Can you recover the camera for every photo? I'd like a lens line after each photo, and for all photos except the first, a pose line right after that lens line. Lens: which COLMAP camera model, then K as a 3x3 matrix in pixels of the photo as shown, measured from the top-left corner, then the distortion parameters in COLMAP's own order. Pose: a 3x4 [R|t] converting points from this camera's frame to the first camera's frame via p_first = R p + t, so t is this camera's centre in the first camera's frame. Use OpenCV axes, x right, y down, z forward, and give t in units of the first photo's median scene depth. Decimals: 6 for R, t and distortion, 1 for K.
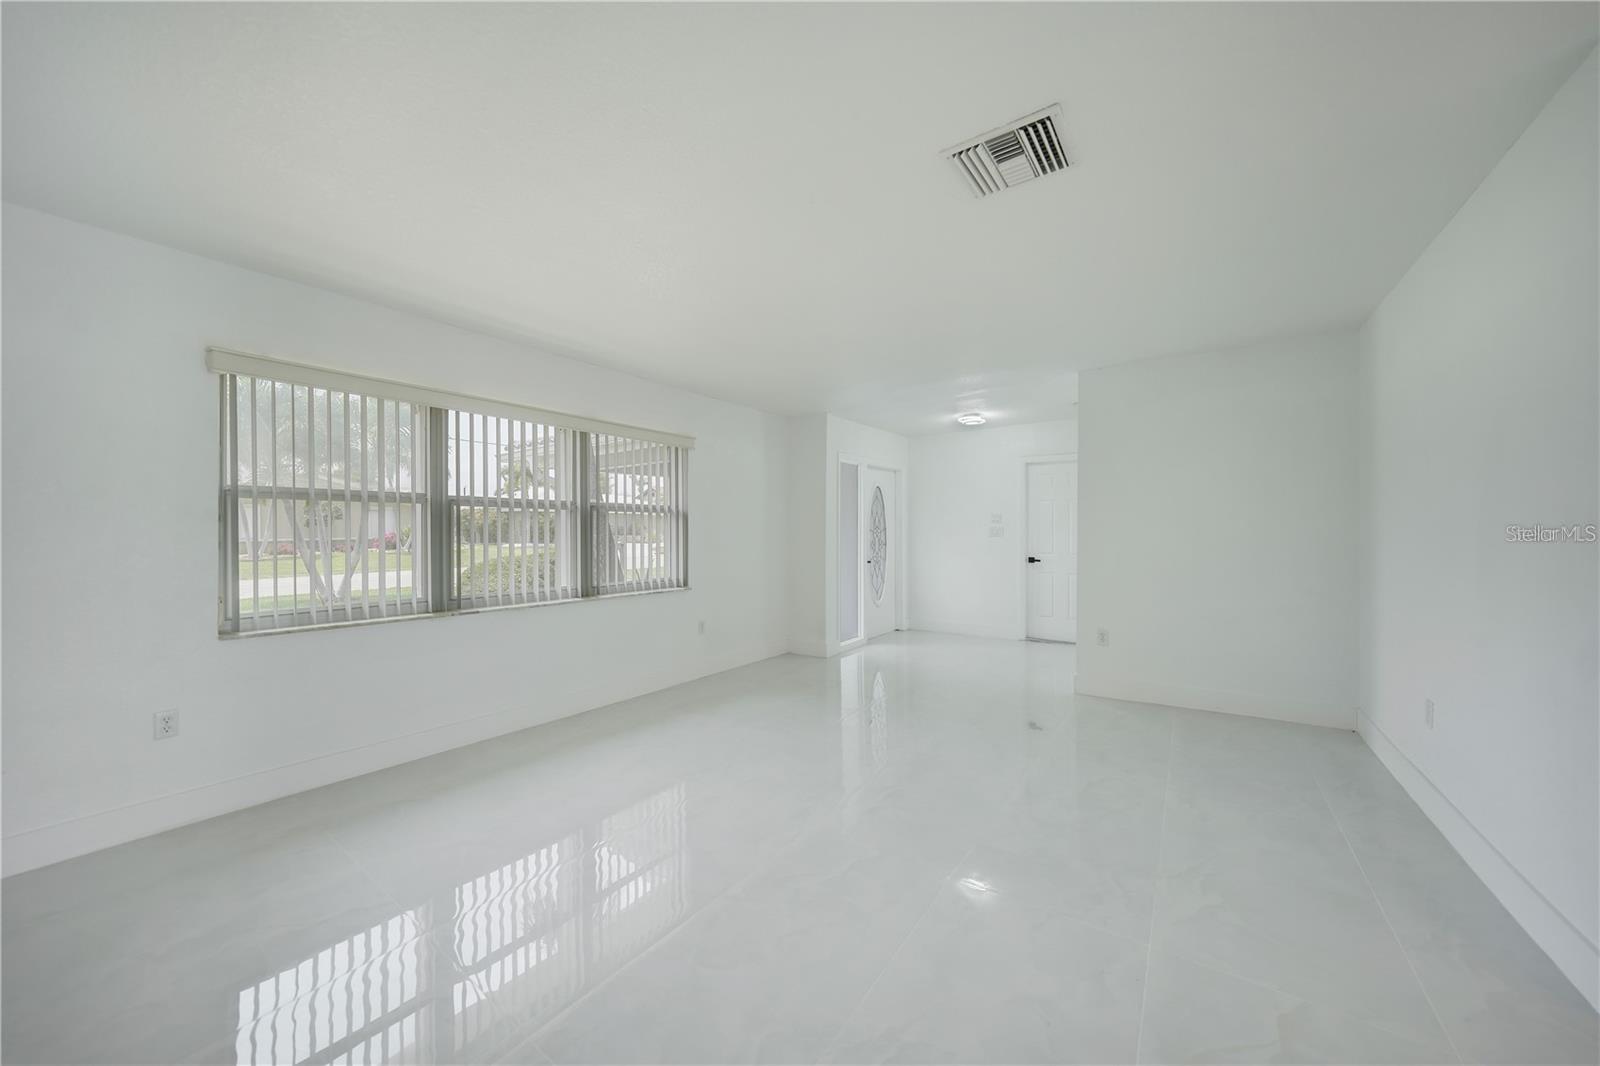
lens RADIAL K [[554.4, 0, 790.8], [0, 554.4, 529.5], [0, 0, 1]] dist [-0.018137, 0.003254]
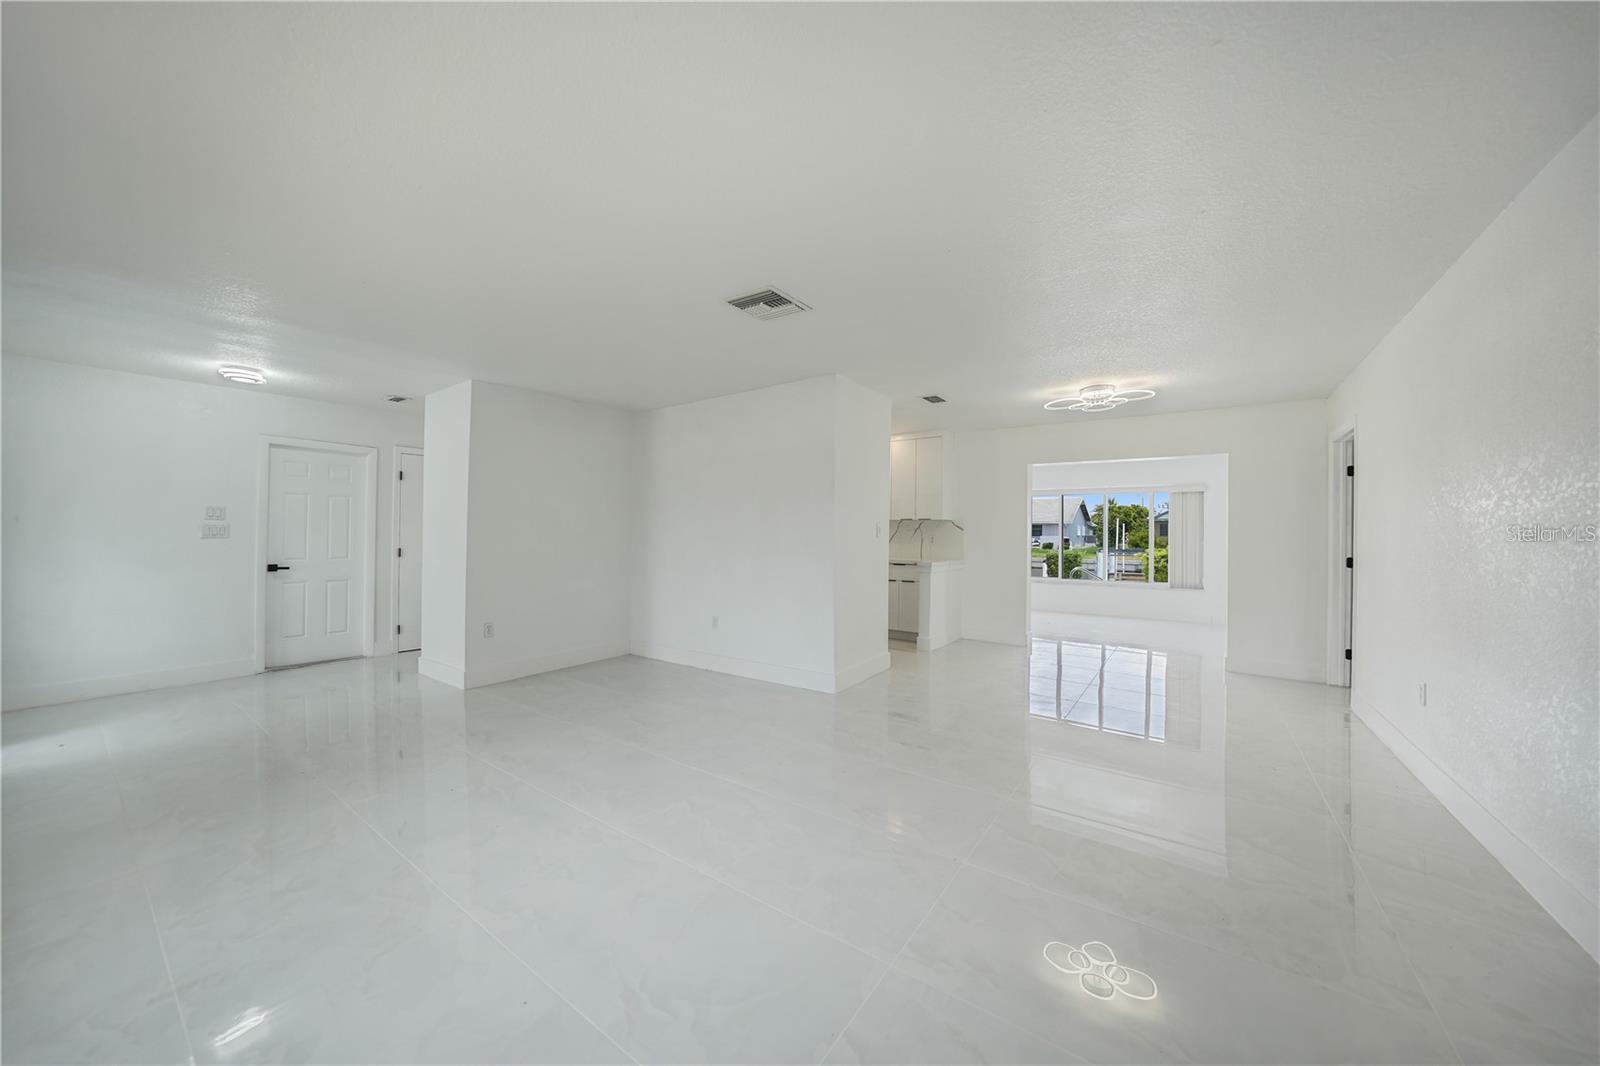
lens RADIAL K [[554.4, 0, 798.1], [0, 554.4, 534.1], [0, 0, 1]] dist [-0.018137, 0.003254]
pose [[-0.014255, 0.008206, 0.999865, -0.356801], [-0.011242, 0.999902, -0.008366, 0.005107], [-0.999835, -0.011360, -0.014162, 0.269677]]
